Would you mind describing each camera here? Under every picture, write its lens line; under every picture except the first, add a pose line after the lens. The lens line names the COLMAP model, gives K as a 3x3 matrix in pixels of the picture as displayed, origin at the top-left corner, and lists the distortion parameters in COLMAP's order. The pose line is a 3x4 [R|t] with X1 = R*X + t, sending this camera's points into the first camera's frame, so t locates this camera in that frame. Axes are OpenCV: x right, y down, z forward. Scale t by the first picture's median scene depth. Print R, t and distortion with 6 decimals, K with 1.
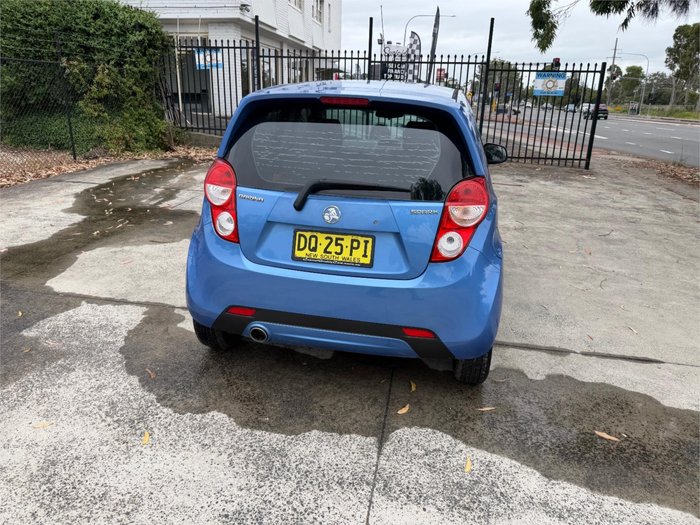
lens RADIAL K [[496.7, 0, 343.6], [0, 496.7, 253.2], [0, 0, 1]] dist [0.018760, -0.028632]
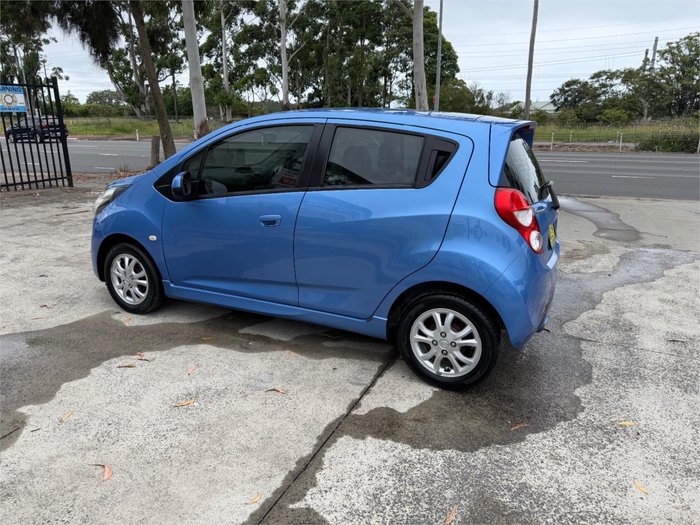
lens RADIAL K [[496.7, 0, 343.7], [0, 496.7, 251.9], [0, 0, 1]] dist [0.018760, -0.028632]
pose [[0.261856, -0.275525, 0.924942, -1.190712], [0.295155, 0.935326, 0.195059, -0.325180], [-0.918866, 0.221924, 0.326244, 0.891810]]
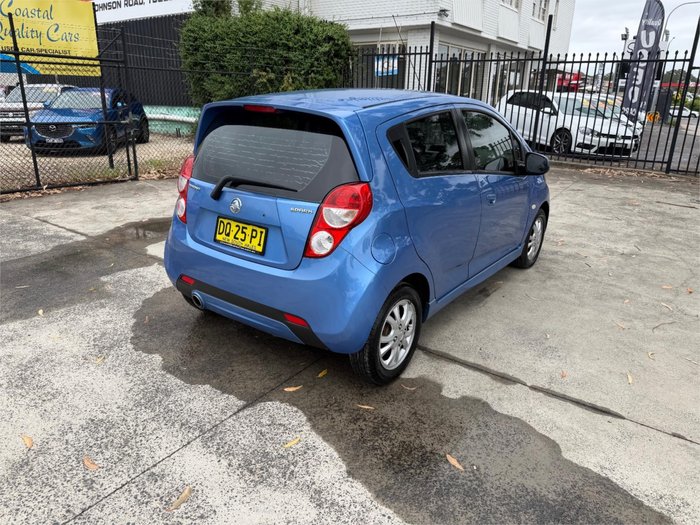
lens RADIAL K [[496.7, 0, 344.2], [0, 496.7, 256.9], [0, 0, 1]] dist [0.018760, -0.028632]
pose [[0.903302, 0.123627, -0.410806, 0.563025], [-0.123224, 0.991996, 0.027578, -0.017997], [0.410927, 0.025710, 0.911306, 0.030602]]
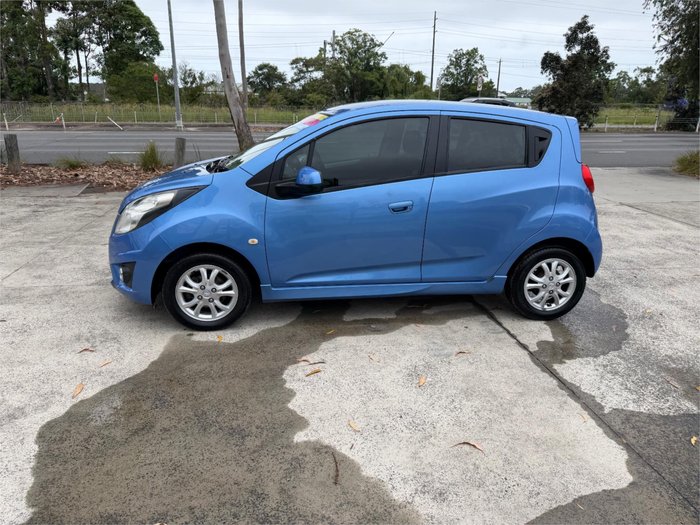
lens RADIAL K [[496.7, 0, 343.4], [0, 496.7, 256.3], [0, 0, 1]] dist [0.018760, -0.028632]
pose [[-0.315870, -0.312159, 0.895981, -1.247228], [0.260432, 0.879533, 0.398241, -0.627380], [-0.912360, 0.359135, -0.196522, 1.789569]]
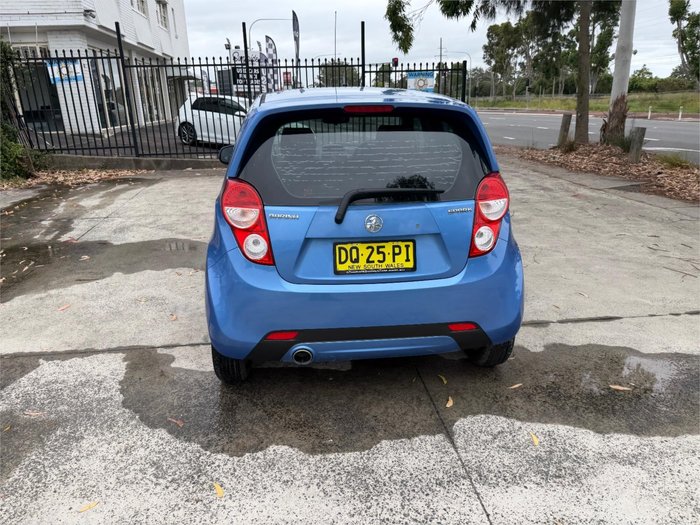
lens RADIAL K [[496.7, 0, 343.2], [0, 496.7, 261.0], [0, 0, 1]] dist [0.018760, -0.028632]
pose [[0.957128, -0.135248, 0.256152, -0.278664], [0.133649, 0.990745, 0.023723, -0.028320], [-0.256990, 0.011529, 0.966345, 0.043523]]
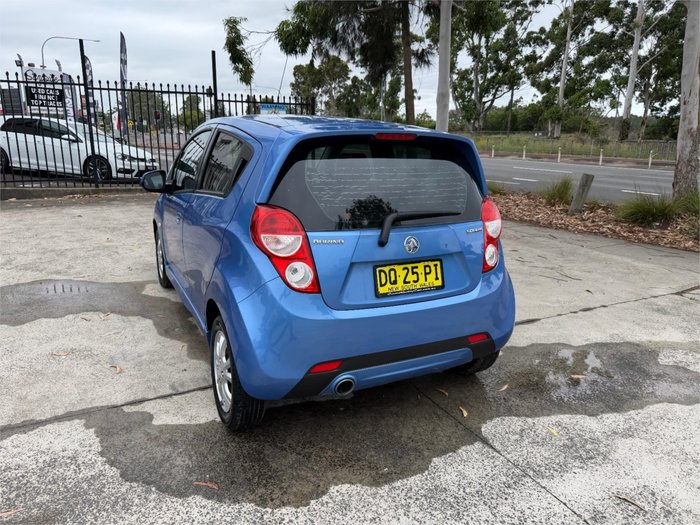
lens RADIAL K [[496.7, 0, 343.9], [0, 496.7, 252.8], [0, 0, 1]] dist [0.018760, -0.028632]
pose [[0.793799, -0.158800, 0.587082, -0.594173], [0.189435, 0.981848, 0.009444, -0.078890], [-0.577925, 0.103717, 0.809472, 0.200125]]
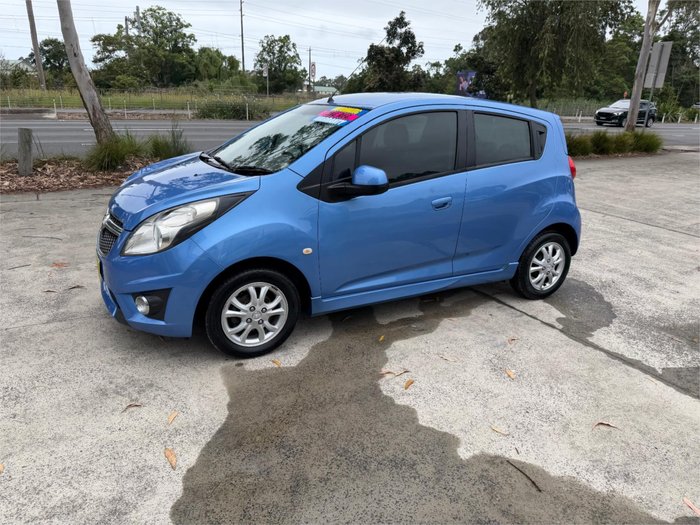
lens RADIAL K [[496.7, 0, 343.5], [0, 496.7, 263.8], [0, 0, 1]] dist [0.018760, -0.028632]
pose [[-0.629920, -0.299851, 0.716442, -0.930738], [0.178027, 0.842159, 0.508994, -0.743243], [-0.755981, 0.448171, -0.477112, 2.190473]]
